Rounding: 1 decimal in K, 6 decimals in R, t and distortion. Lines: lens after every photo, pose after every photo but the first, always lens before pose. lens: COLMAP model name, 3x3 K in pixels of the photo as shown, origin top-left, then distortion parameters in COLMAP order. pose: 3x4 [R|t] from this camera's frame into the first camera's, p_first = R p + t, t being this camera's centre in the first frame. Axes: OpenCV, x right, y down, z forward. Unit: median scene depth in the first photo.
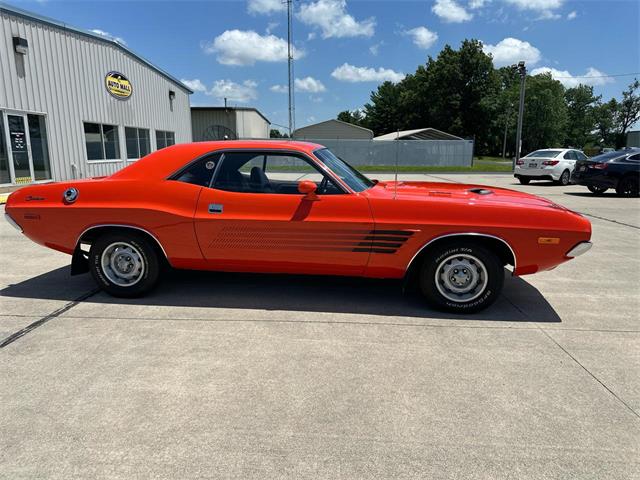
lens RADIAL K [[449.7, 0, 321.5], [0, 449.7, 241.9], [0, 0, 1]] dist [0.034721, -0.041188]
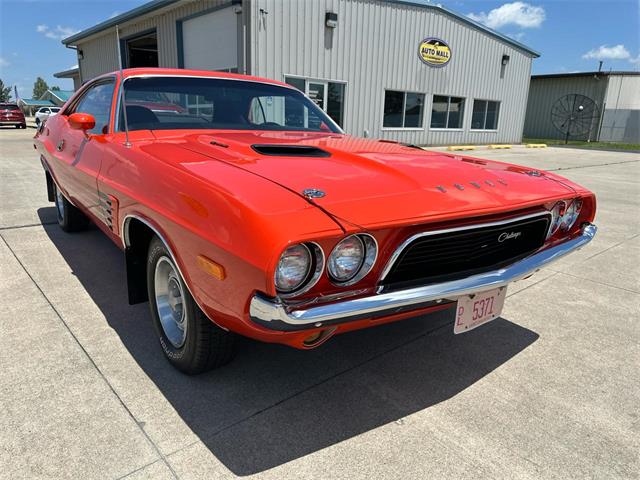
lens RADIAL K [[449.7, 0, 317.5], [0, 449.7, 244.3], [0, 0, 1]] dist [0.034721, -0.041188]
pose [[0.694482, 0.207648, -0.688895, 0.200655], [-0.169550, 0.977717, 0.123780, -0.021318], [0.699248, 0.030839, 0.714214, 0.186696]]
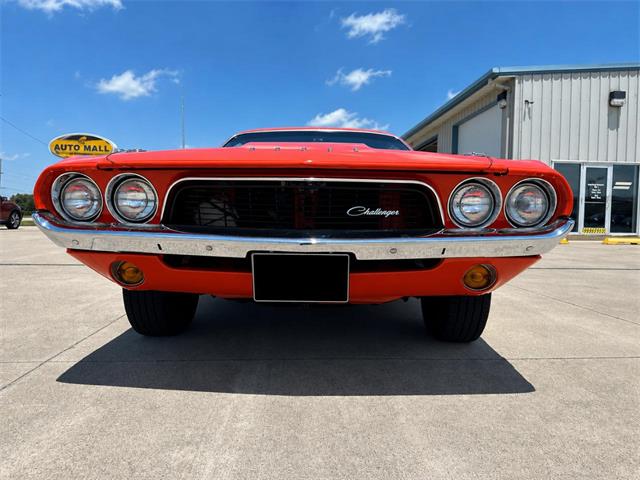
lens RADIAL K [[449.7, 0, 320.5], [0, 449.7, 235.9], [0, 0, 1]] dist [0.034721, -0.041188]
pose [[0.123911, 0.037400, -0.991588, 0.257478], [-0.208638, 0.977933, 0.010813, -0.009979], [0.970111, 0.205543, 0.128980, 0.291981]]
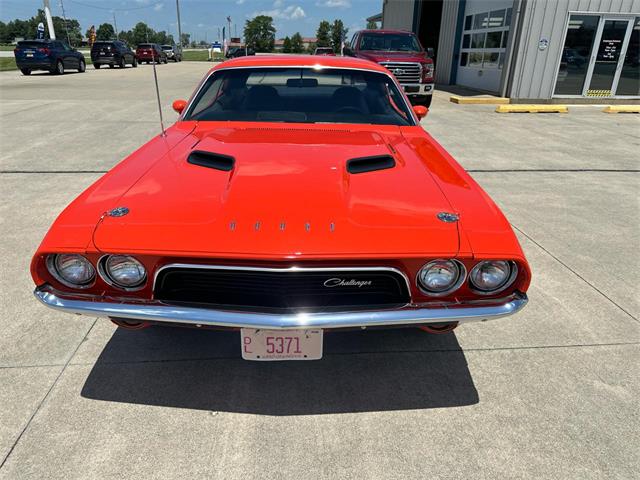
lens RADIAL K [[449.7, 0, 318.4], [0, 449.7, 237.0], [0, 0, 1]] dist [0.034721, -0.041188]
pose [[0.130884, 0.380949, -0.915285, 0.253429], [-0.211145, 0.912757, 0.349703, -0.068739], [0.968652, 0.147487, 0.199901, 0.284172]]
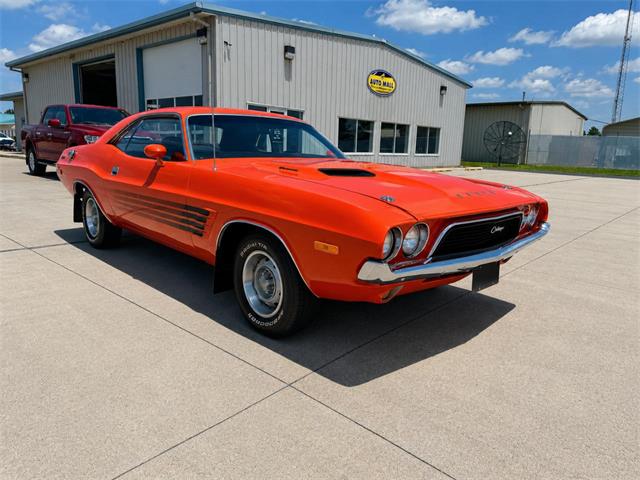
lens RADIAL K [[449.7, 0, 318.4], [0, 449.7, 241.0], [0, 0, 1]] dist [0.034721, -0.041188]
pose [[0.776995, 0.151967, -0.610889, 0.207866], [-0.153646, 0.986857, 0.050070, -0.009920], [0.610469, 0.054956, 0.790131, 0.120390]]
